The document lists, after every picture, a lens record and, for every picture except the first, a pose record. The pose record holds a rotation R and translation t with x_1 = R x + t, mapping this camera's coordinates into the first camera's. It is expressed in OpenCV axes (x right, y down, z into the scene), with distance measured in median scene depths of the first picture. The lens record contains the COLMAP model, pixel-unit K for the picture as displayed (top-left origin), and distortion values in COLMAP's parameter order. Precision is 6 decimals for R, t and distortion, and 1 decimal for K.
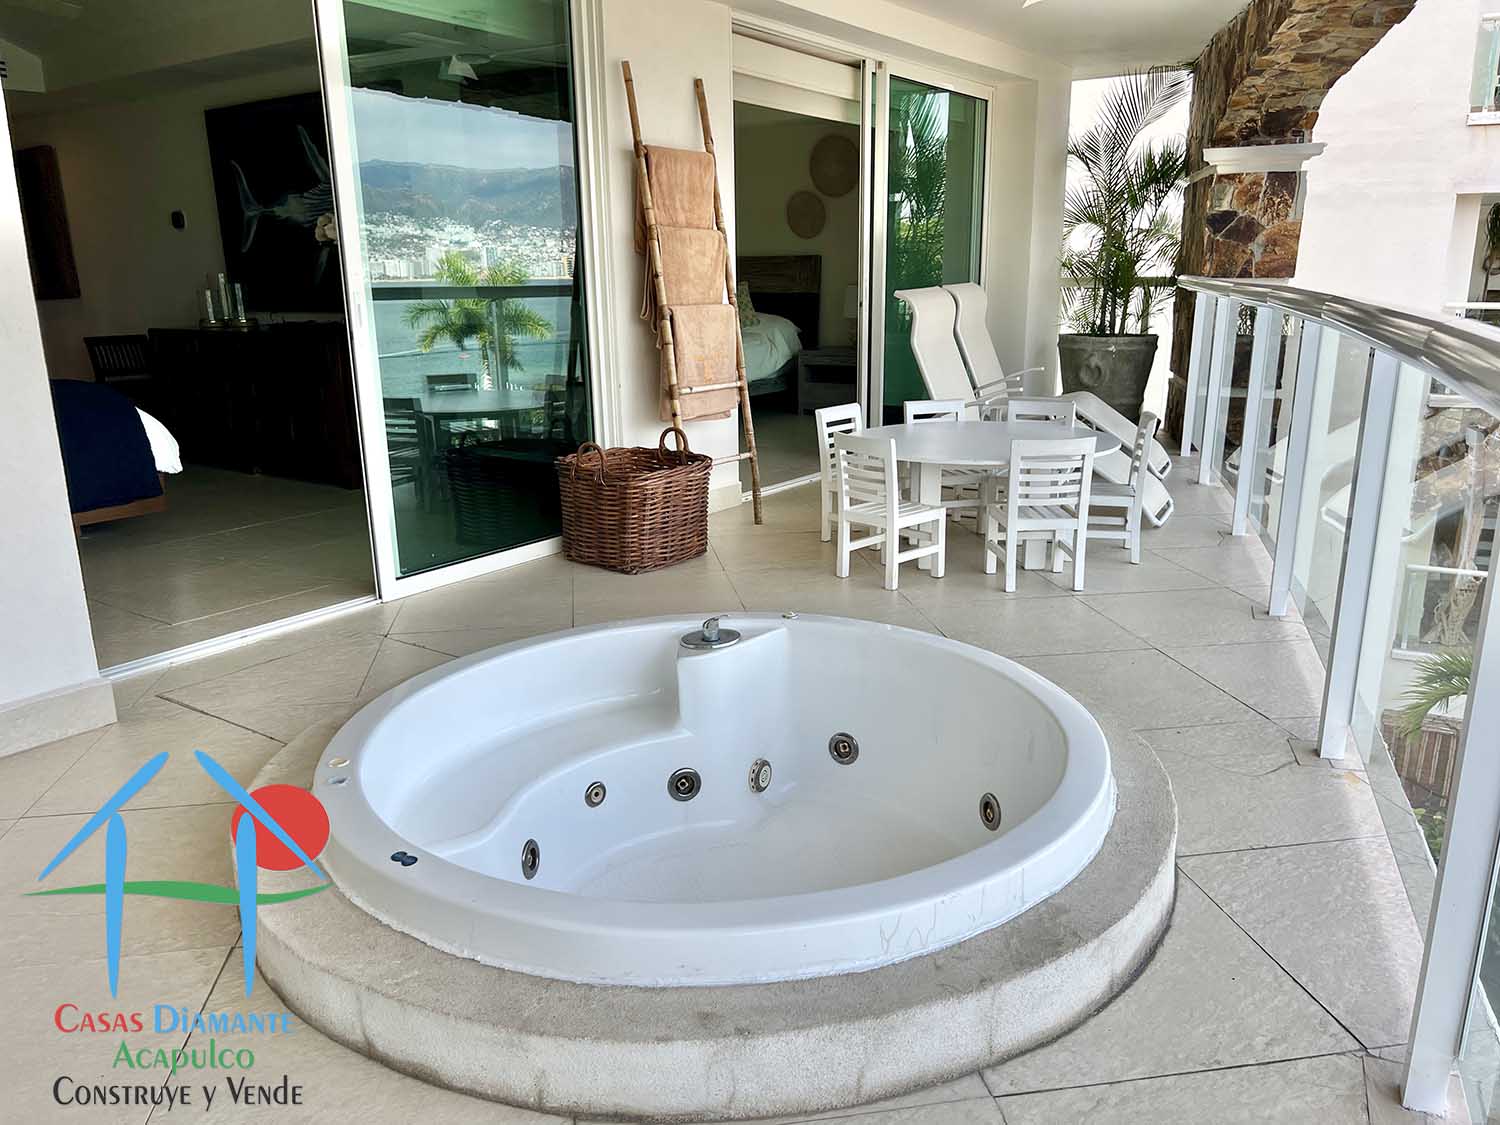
lens RADIAL K [[1119.4, 0, 761.6], [0, 1119.4, 572.8], [0, 0, 1]] dist [0.061344, -0.072240]
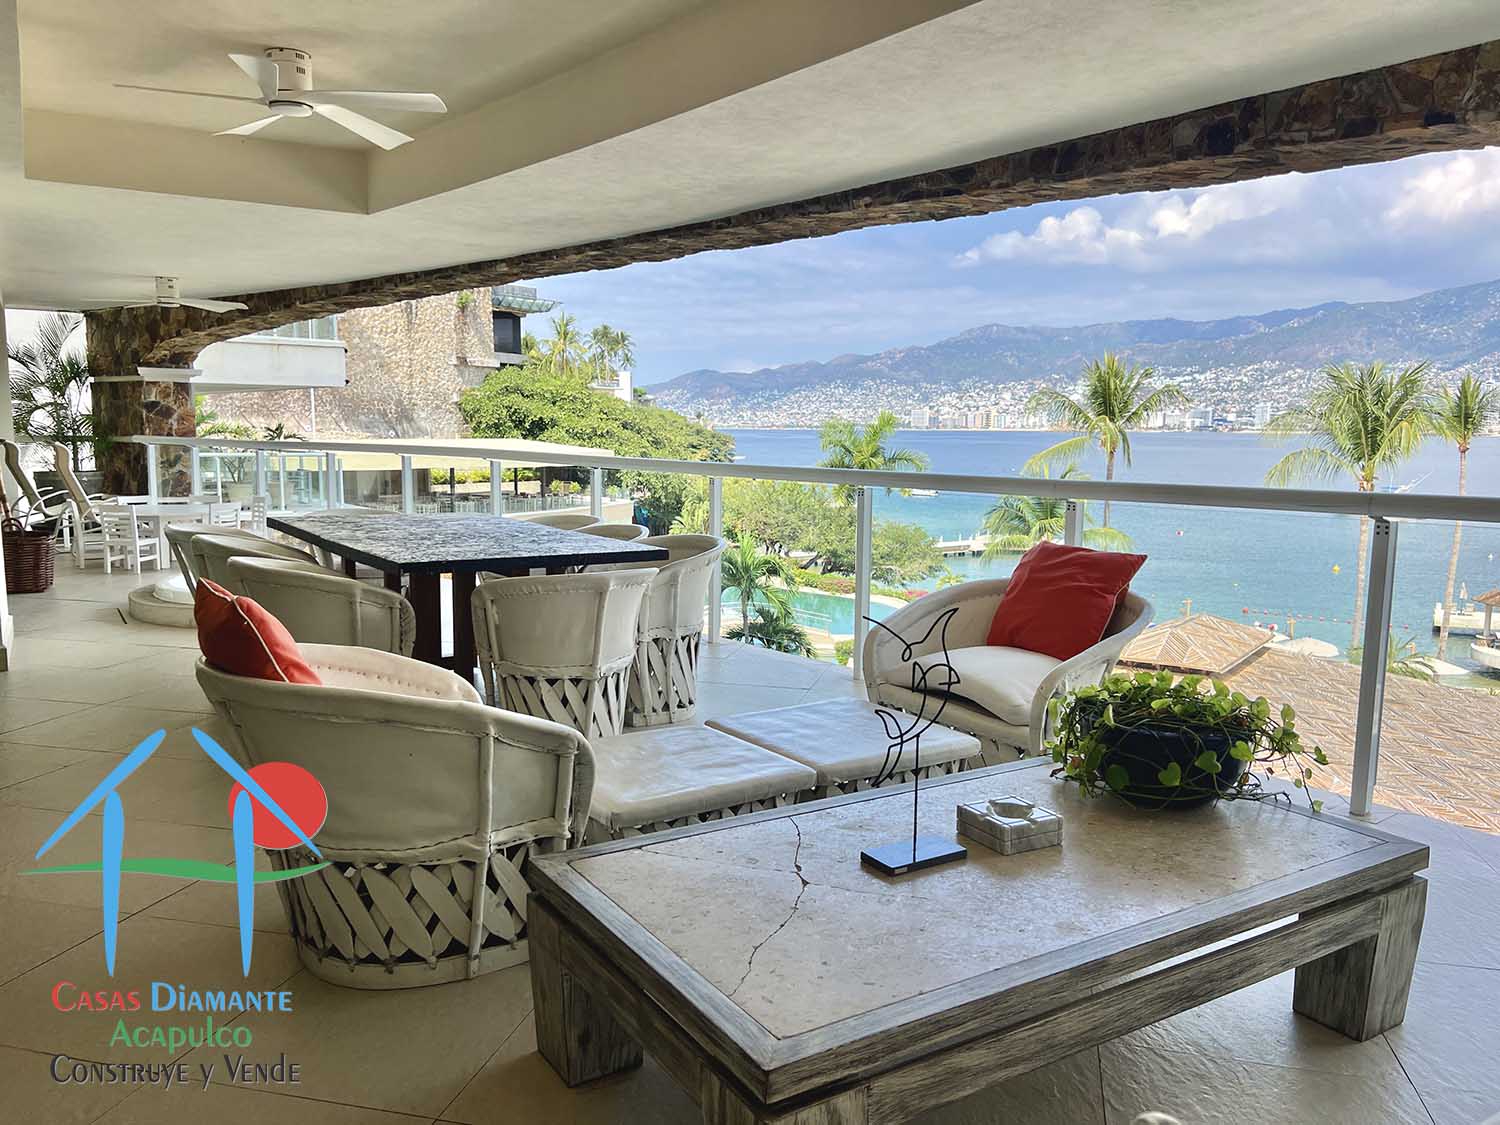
lens RADIAL K [[1119.4, 0, 761.6], [0, 1119.4, 572.8], [0, 0, 1]] dist [0.061344, -0.072240]
pose [[0.386605, -0.106201, 0.916110, -0.905005], [0.226941, 0.973758, 0.017113, 0.137172], [-0.893887, 0.201288, 0.400561, -0.539096]]
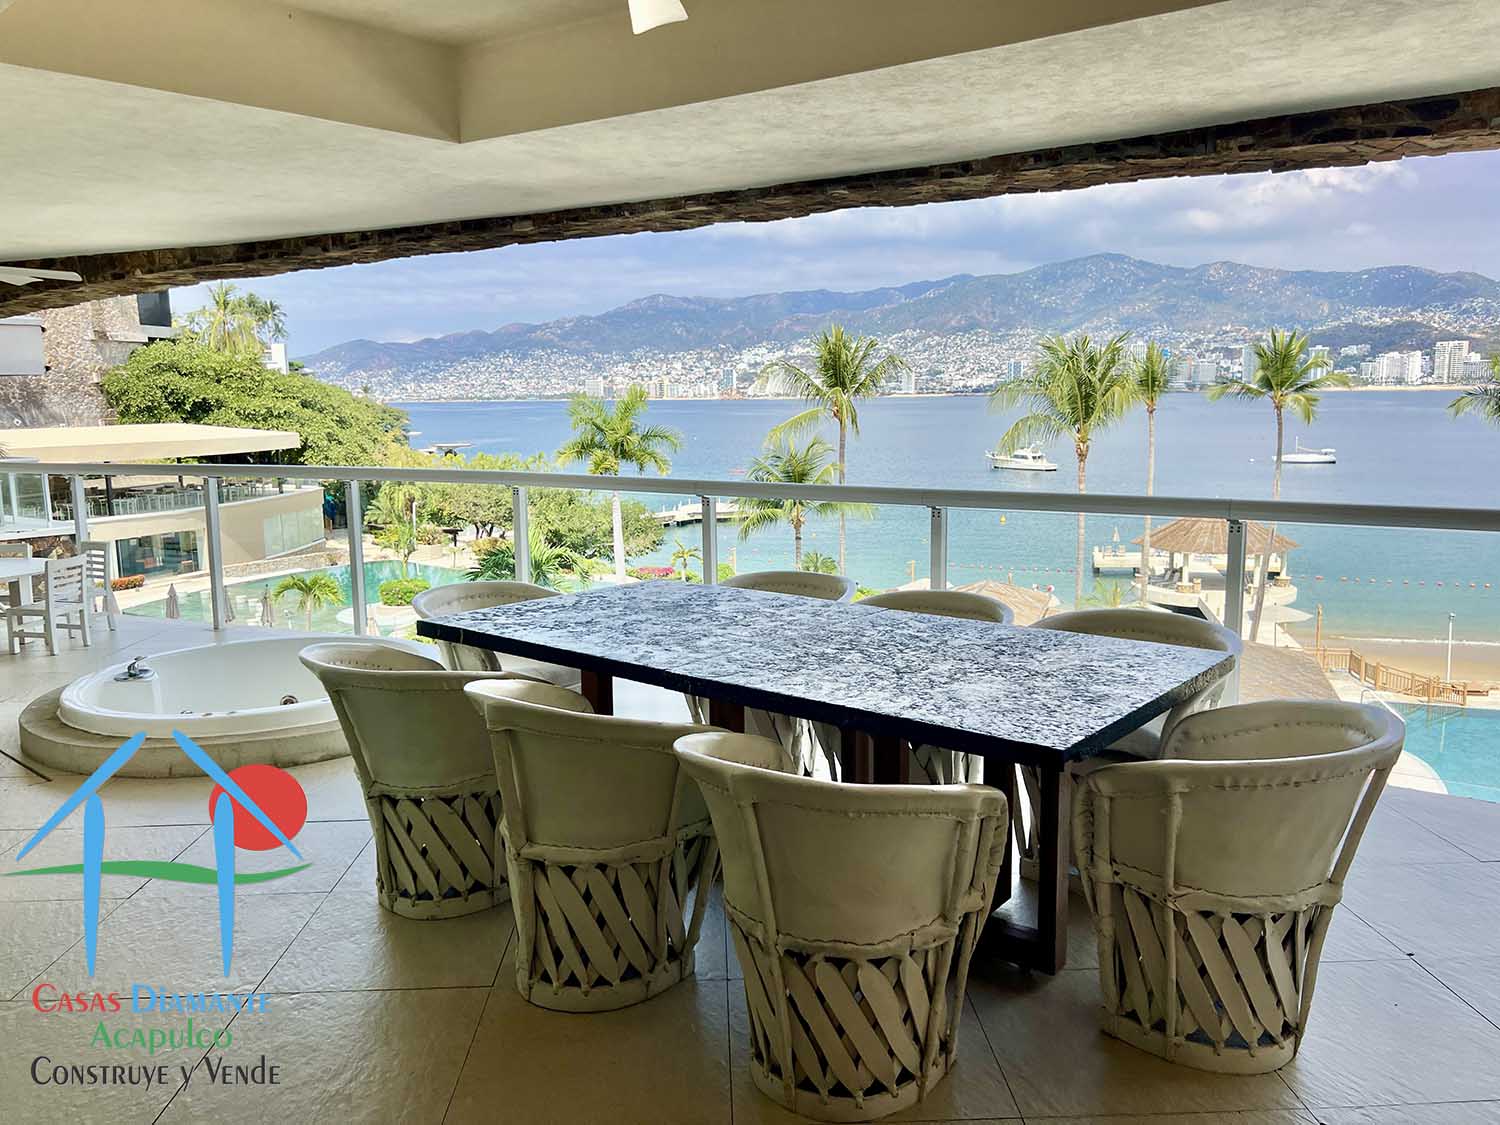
lens RADIAL K [[1115.8, 0, 750.0], [0, 1115.8, 562.5], [0, 0, 1]] dist [0.106410, -0.175263]
pose [[0.121242, -0.138257, 0.982947, -0.764069], [0.271274, 0.957170, 0.101171, -0.012732], [-0.954835, 0.254382, 0.153555, -0.108596]]
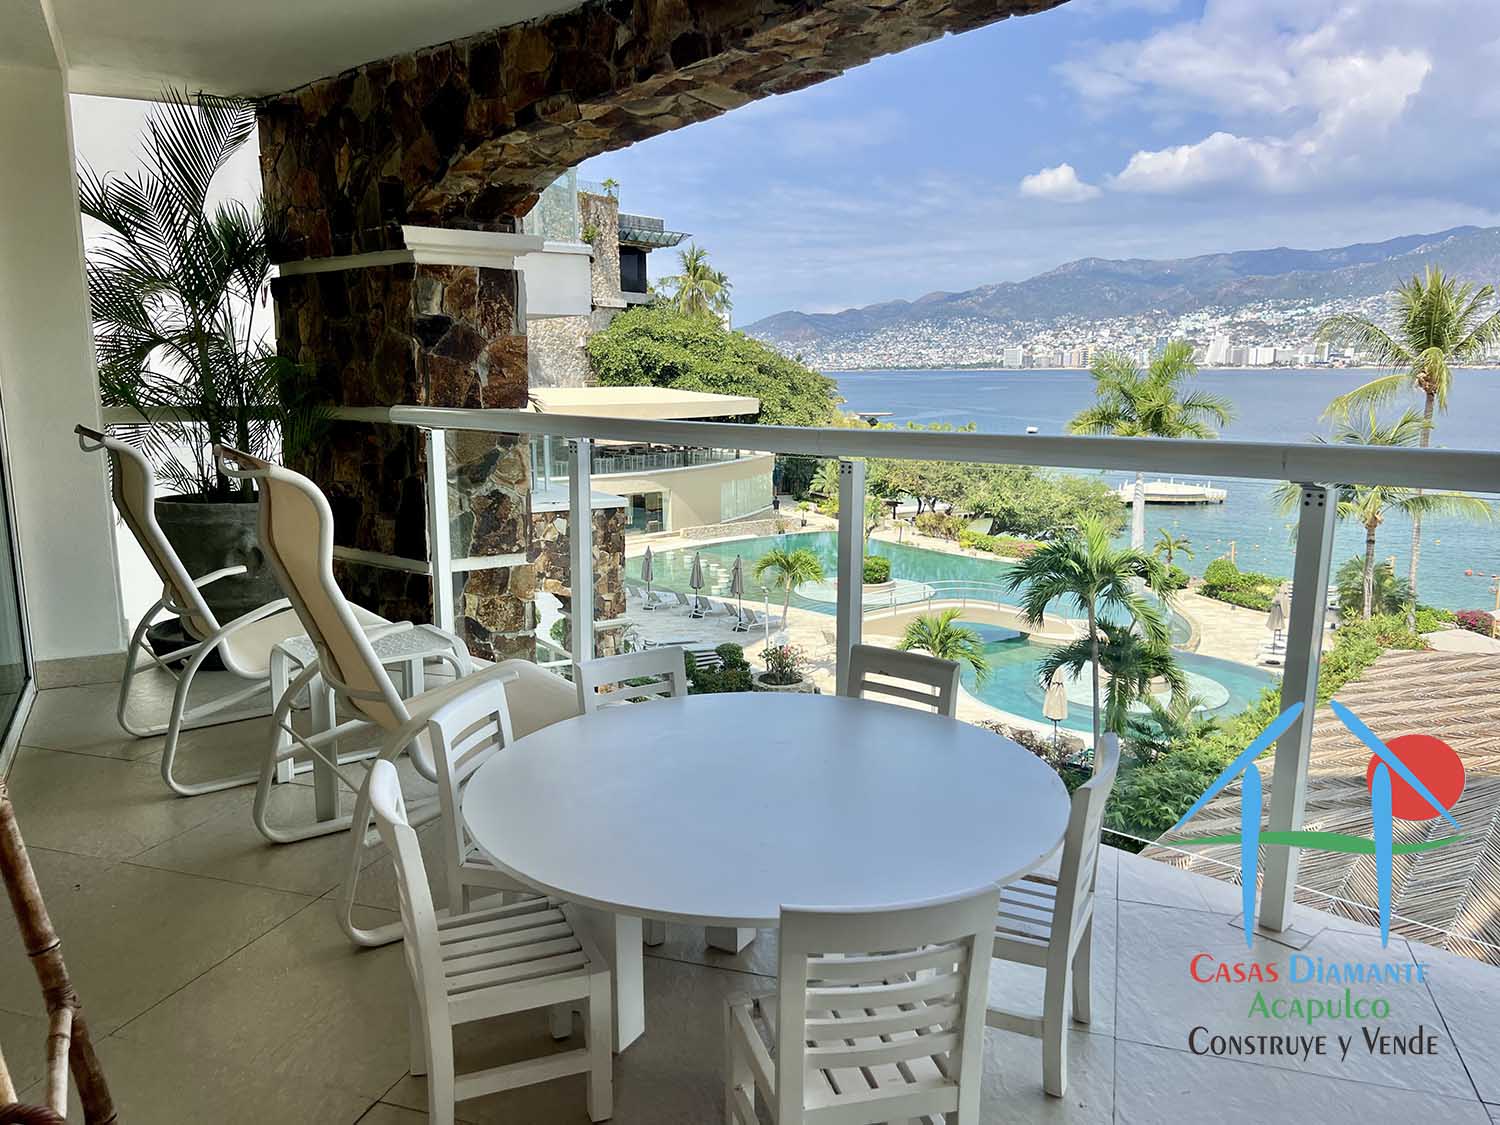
lens RADIAL K [[1122.6, 0, 742.5], [0, 1122.6, 579.2], [0, 0, 1]] dist [0.057785, -0.100832]
pose [[0.468951, -0.154511, 0.869604, -0.137311], [0.230088, 0.971955, 0.048617, -0.152185], [-0.852728, 0.177286, 0.491350, 0.525343]]
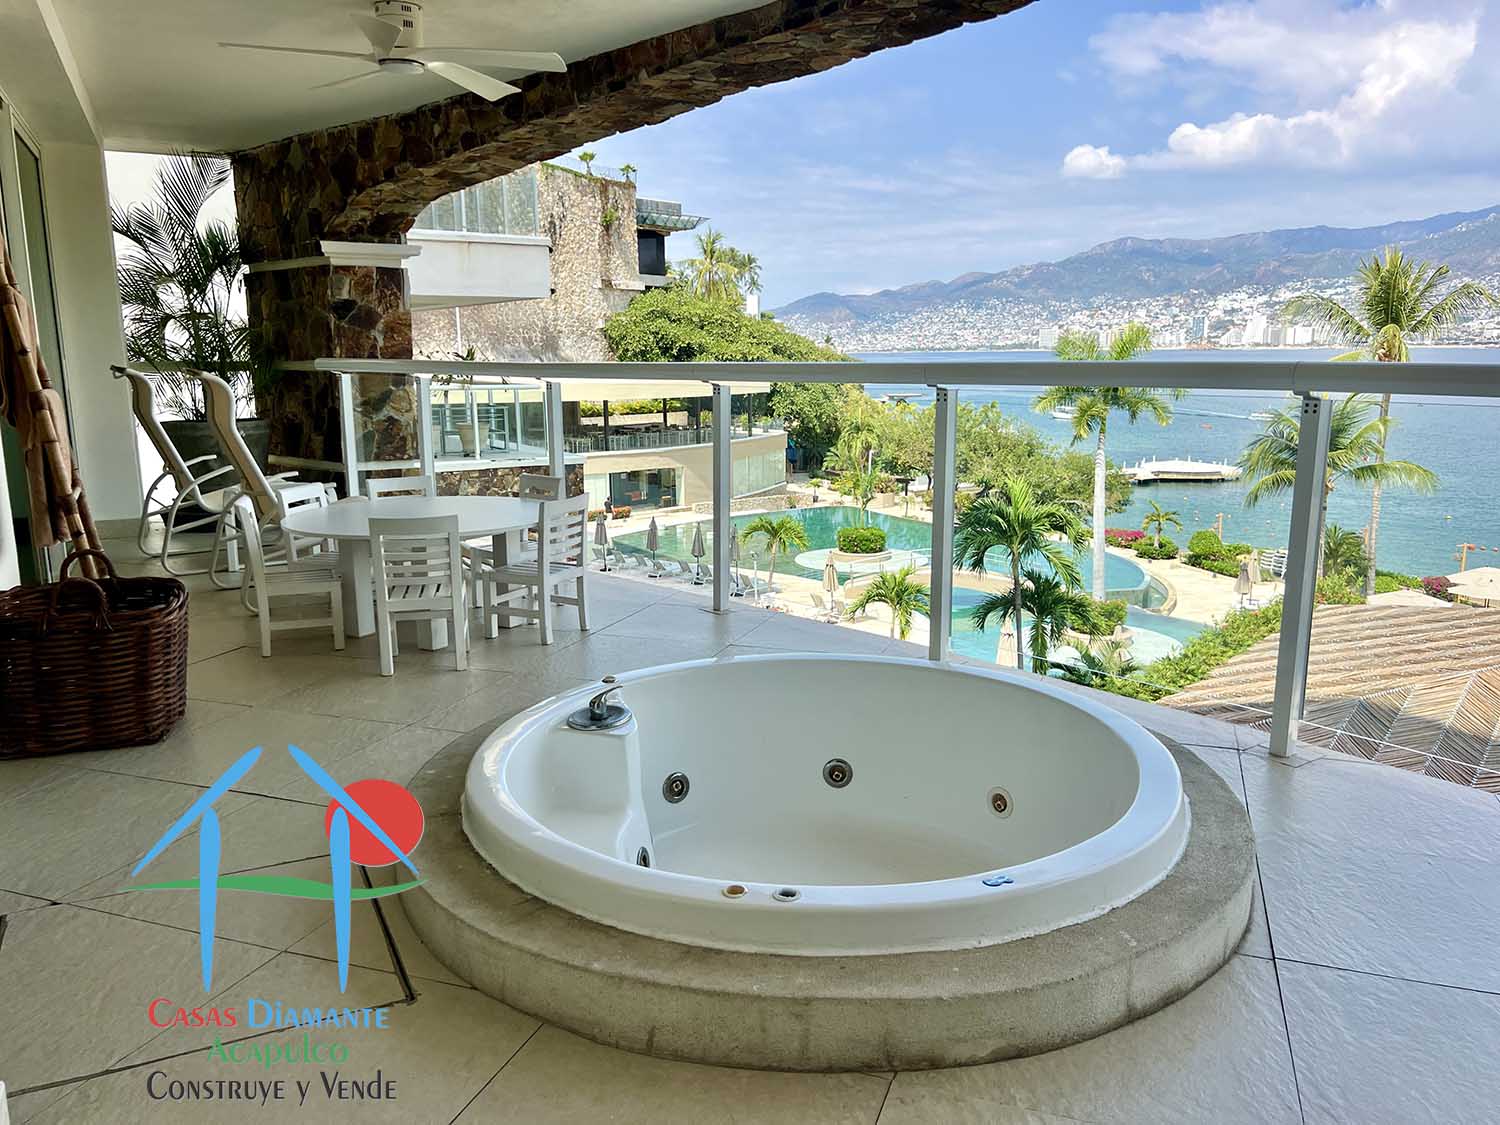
lens RADIAL K [[1122.2, 0, 762.7], [0, 1122.2, 572.9], [0, 0, 1]] dist [0.062198, -0.105250]
pose [[0.479851, -0.163732, 0.861937, -0.366062], [0.231686, 0.971206, 0.055506, -0.037632], [-0.846206, 0.173064, 0.503968, 0.175165]]
